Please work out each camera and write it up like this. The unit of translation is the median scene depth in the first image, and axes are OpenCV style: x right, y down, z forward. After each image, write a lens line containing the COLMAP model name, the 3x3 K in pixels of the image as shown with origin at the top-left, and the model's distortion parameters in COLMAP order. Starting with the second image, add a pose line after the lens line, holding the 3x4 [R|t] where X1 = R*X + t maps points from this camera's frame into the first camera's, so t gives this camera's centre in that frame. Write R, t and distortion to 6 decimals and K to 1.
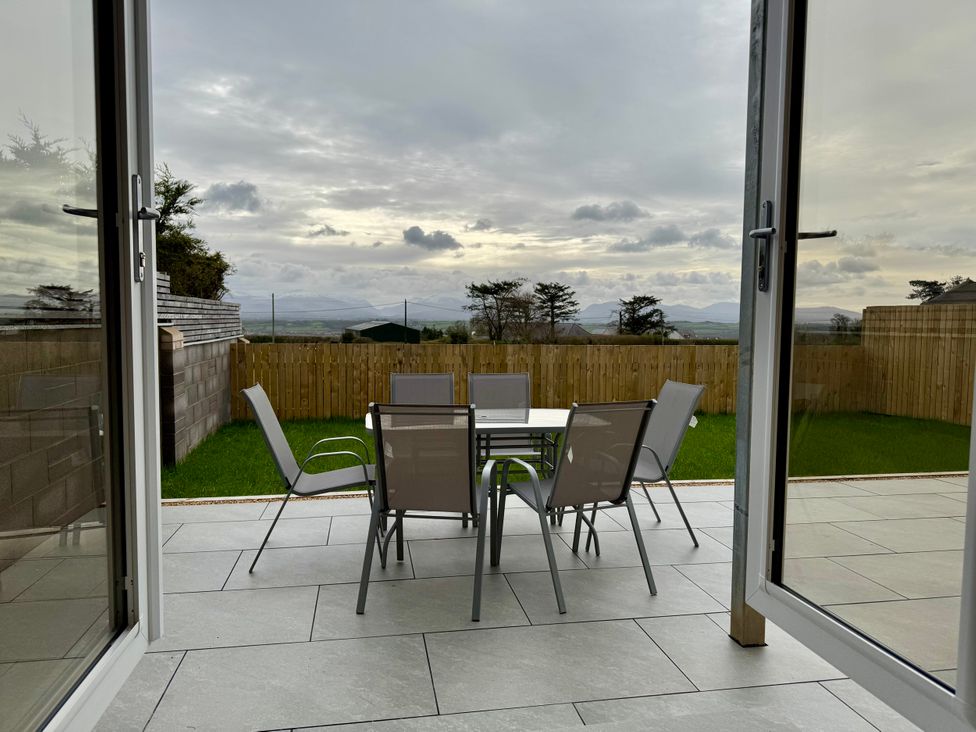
lens RADIAL K [[692.4, 0, 492.0], [0, 692.4, 365.3], [0, 0, 1]] dist [0.036872, -0.046581]
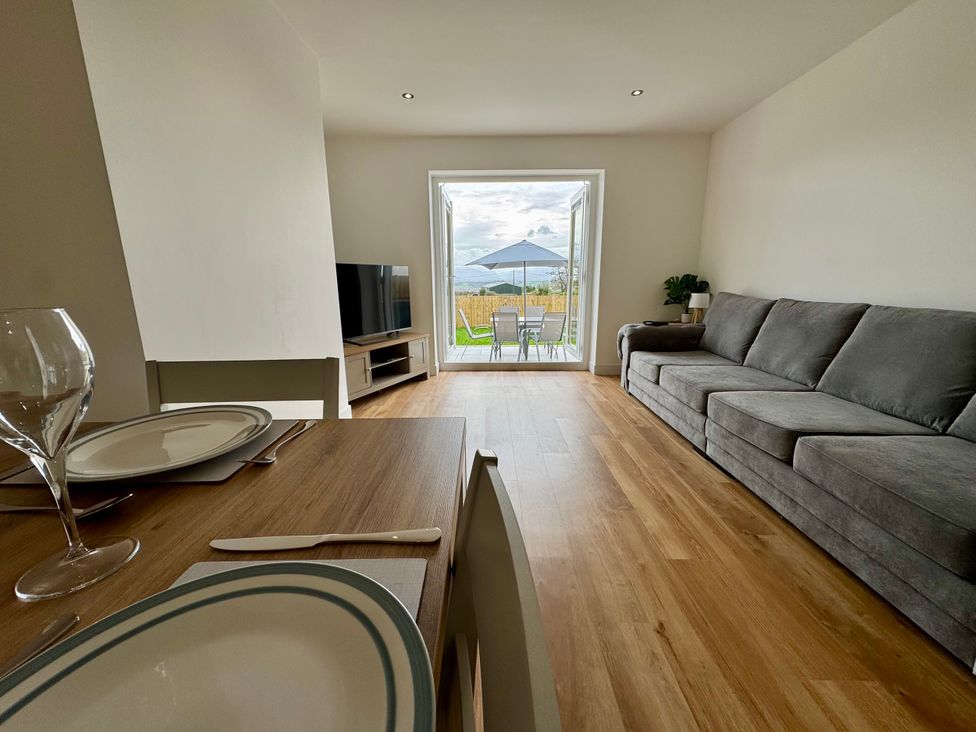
lens RADIAL K [[394.9, 0, 490.9], [0, 394.9, 362.3], [0, 0, 1]] dist [-0.007702, 0.000763]
pose [[0.983086, 0.018817, -0.182178, 0.054629], [0.006596, 0.990425, 0.137895, 0.005749], [0.183028, -0.136764, 0.973548, -0.283783]]
